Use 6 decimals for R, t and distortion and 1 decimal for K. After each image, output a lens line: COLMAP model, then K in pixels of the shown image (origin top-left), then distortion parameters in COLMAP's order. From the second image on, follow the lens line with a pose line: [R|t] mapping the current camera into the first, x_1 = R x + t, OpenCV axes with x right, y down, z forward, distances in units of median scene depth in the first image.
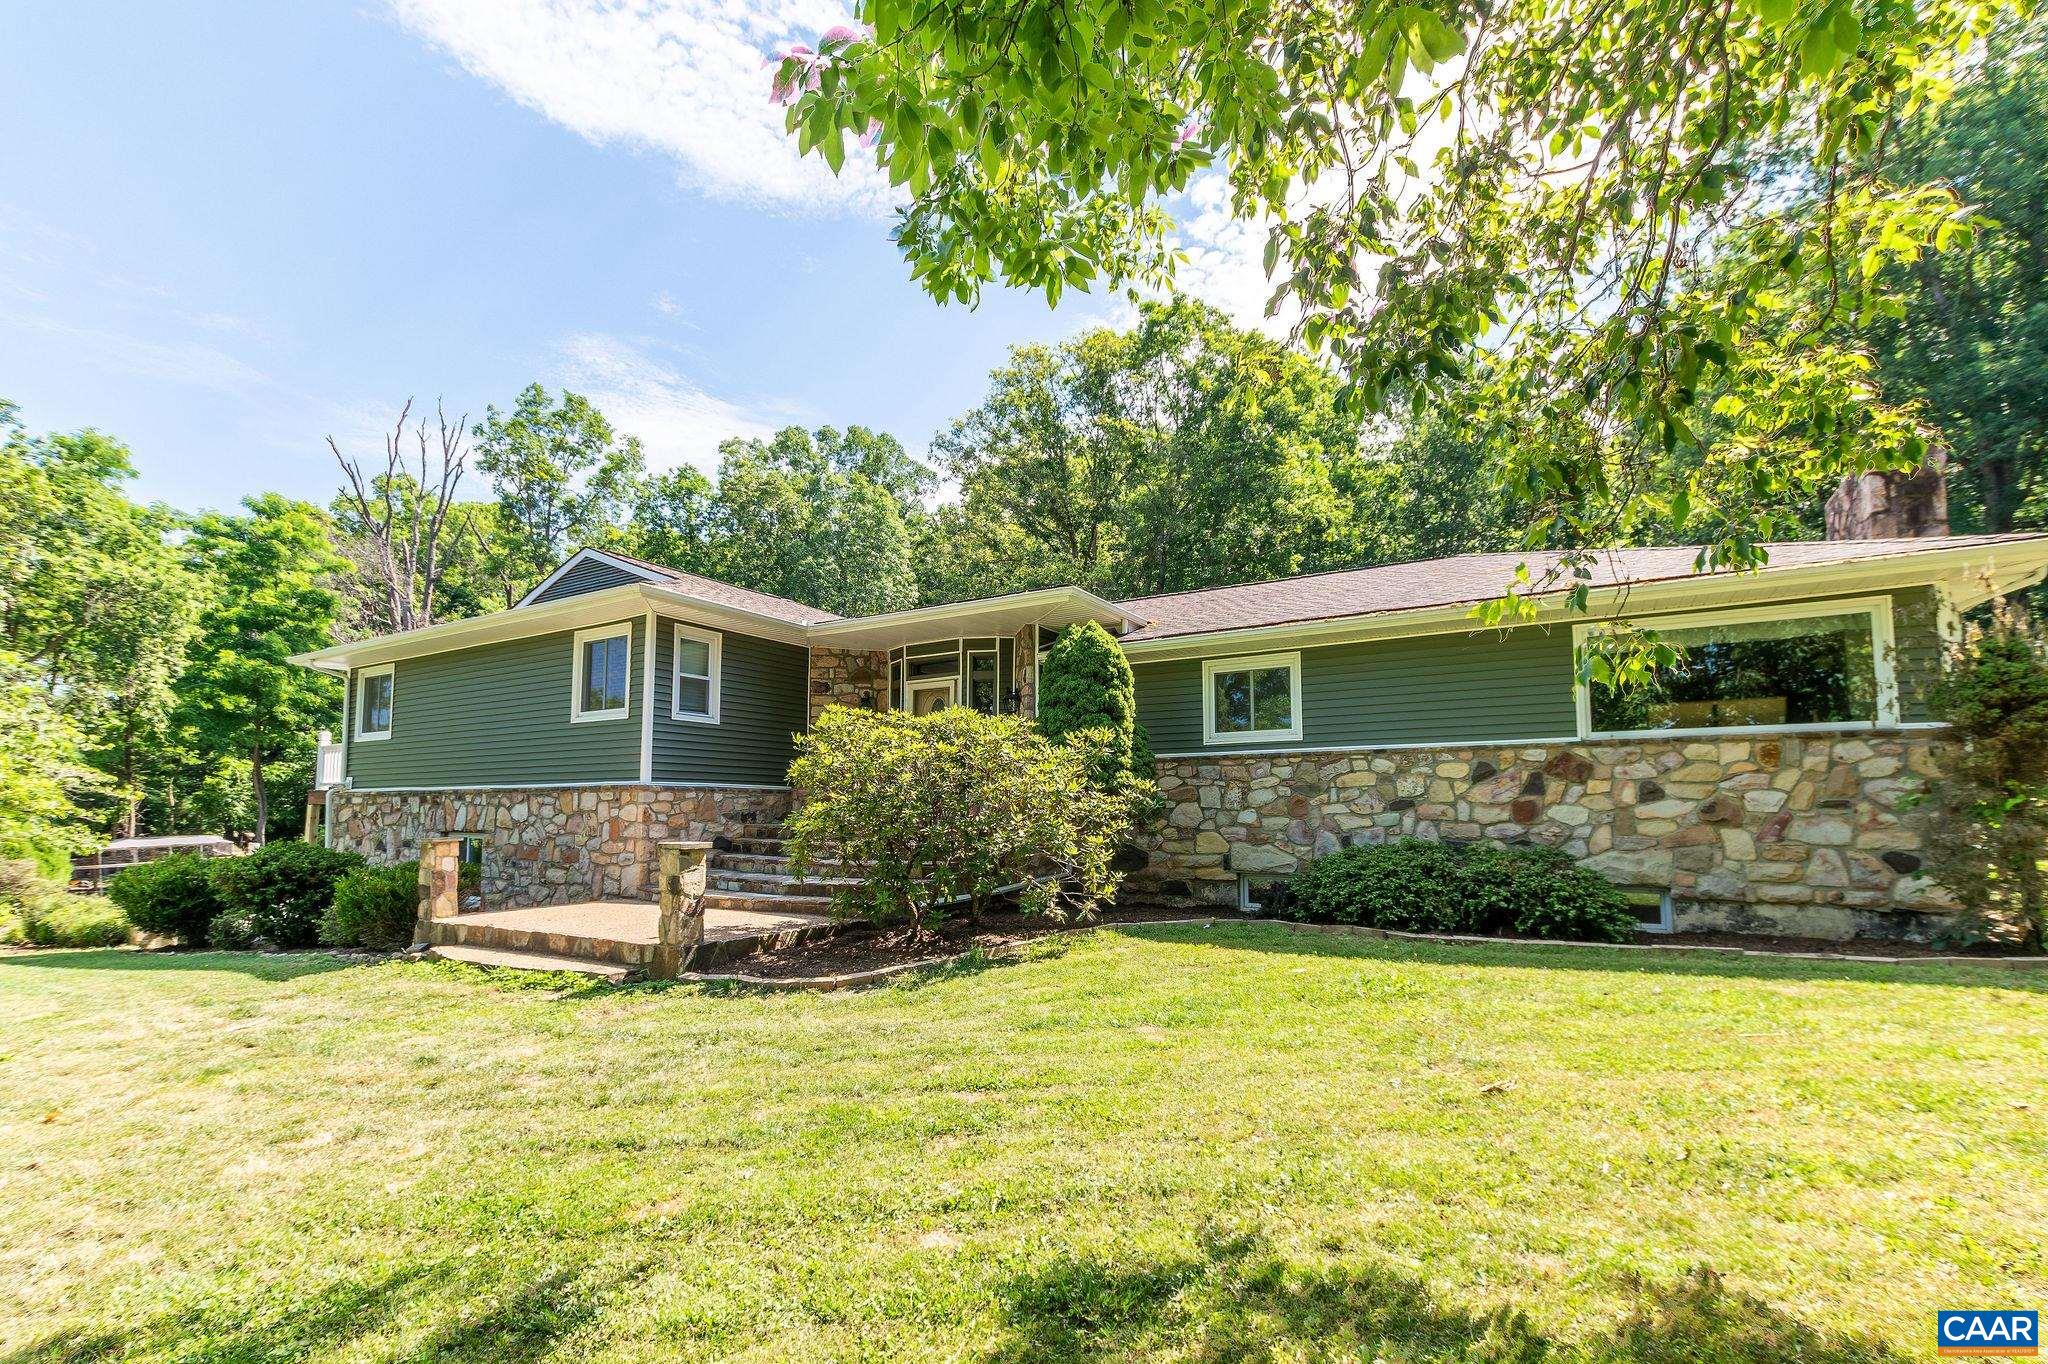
lens RADIAL K [[879.6, 0, 1061.1], [0, 879.6, 716.6], [0, 0, 1]] dist [0.002105, -0.000067]
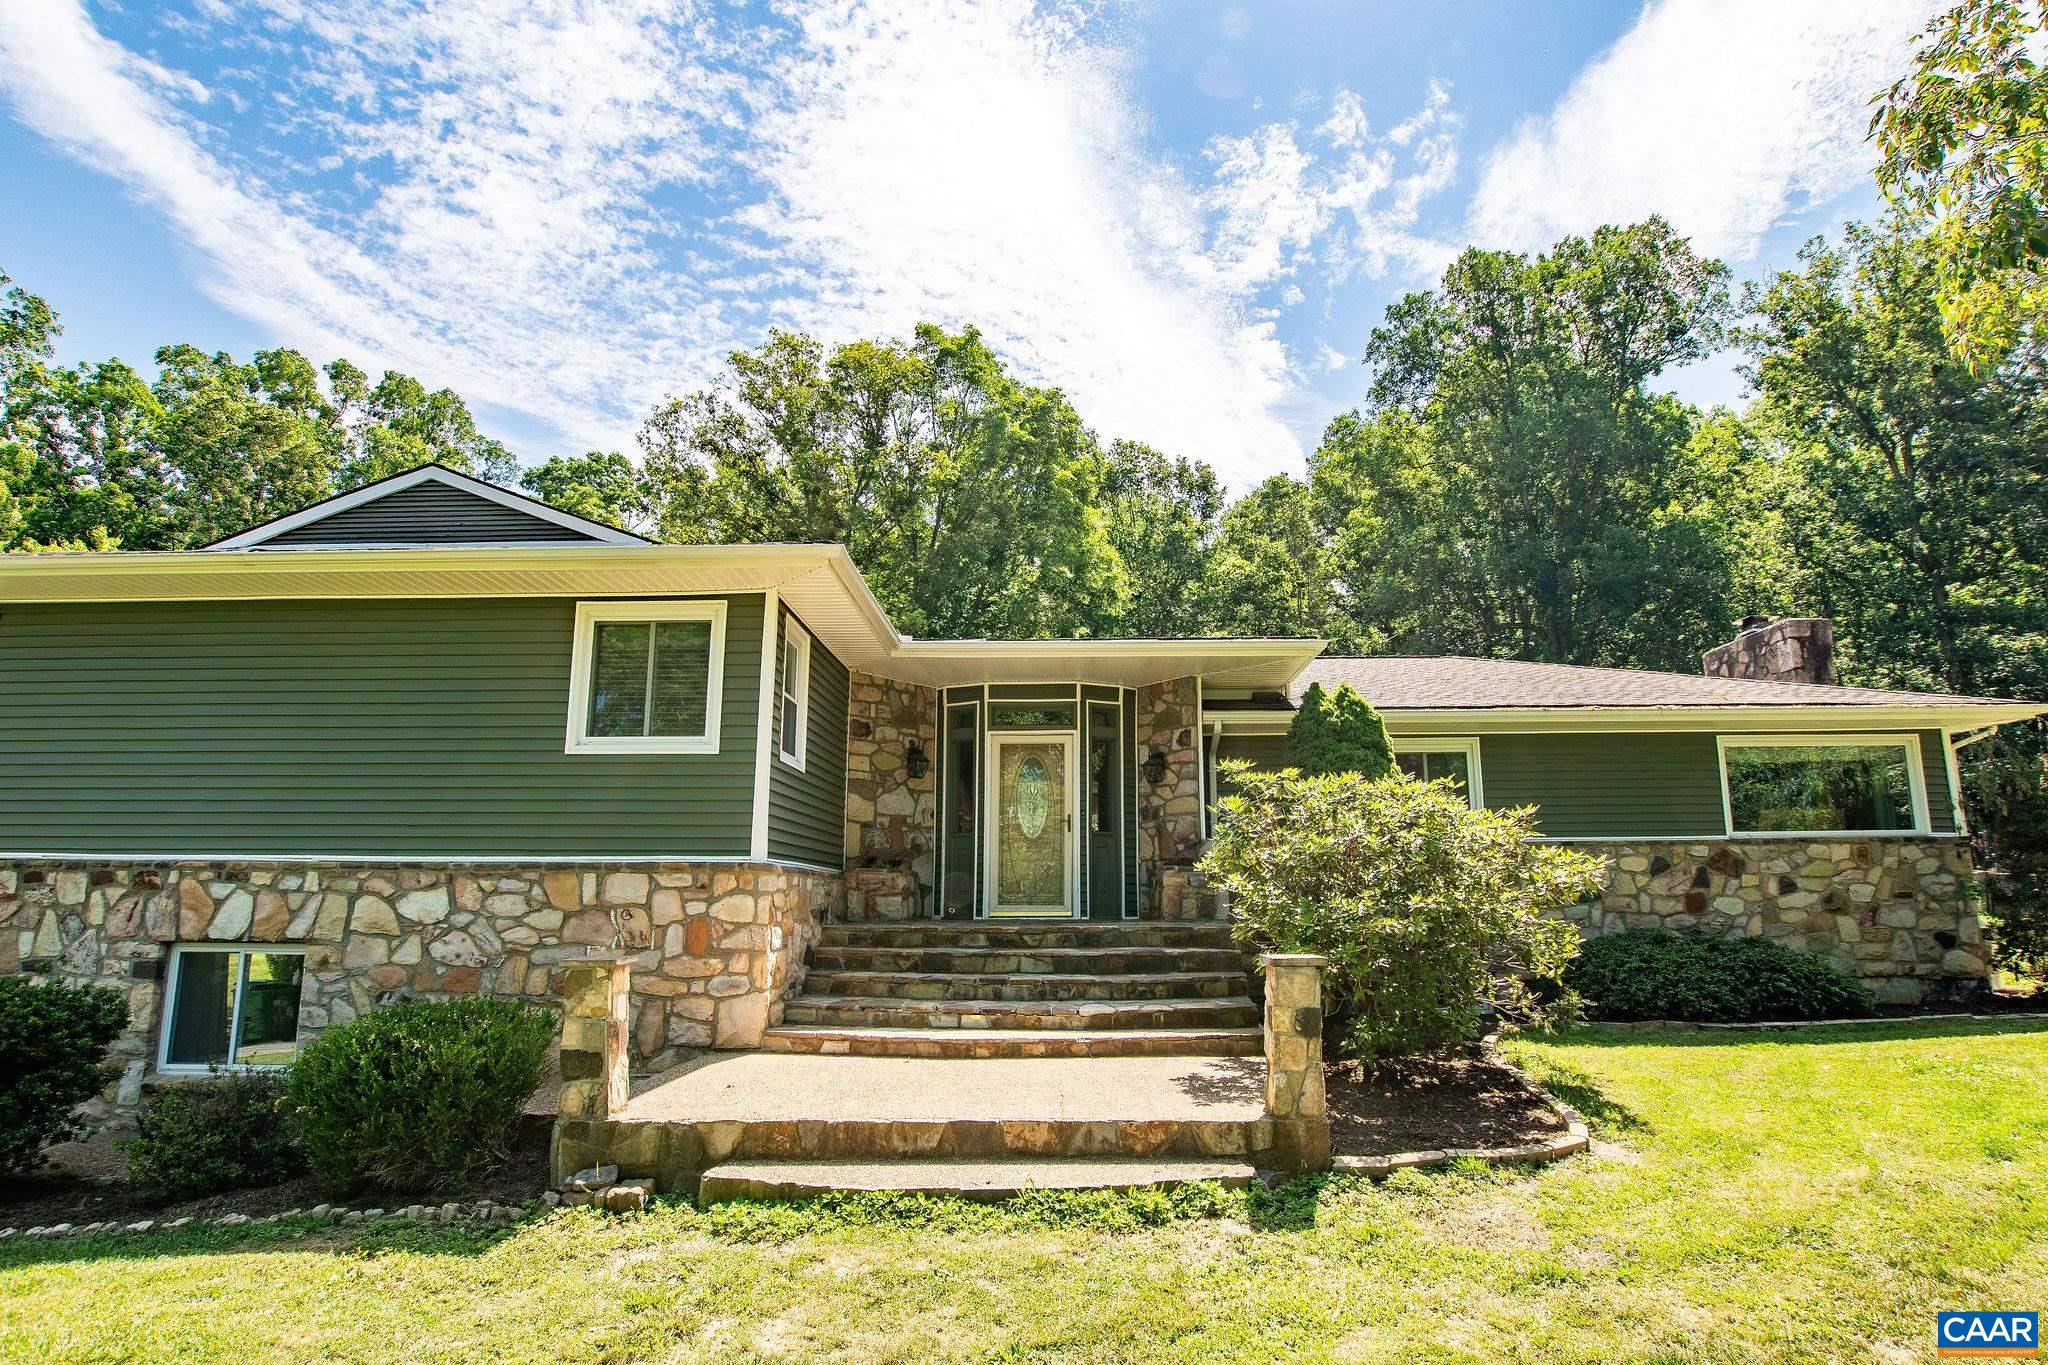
lens RADIAL K [[972.9, 0, 1049.1], [0, 972.9, 713.7], [0, 0, 1]] dist [-0.031253, 0.001843]
pose [[0.866446, 0.095689, 0.490015, -0.659643], [-0.052738, 0.993512, -0.100760, 0.031912], [-0.496478, 0.061461, 0.865871, 0.309151]]
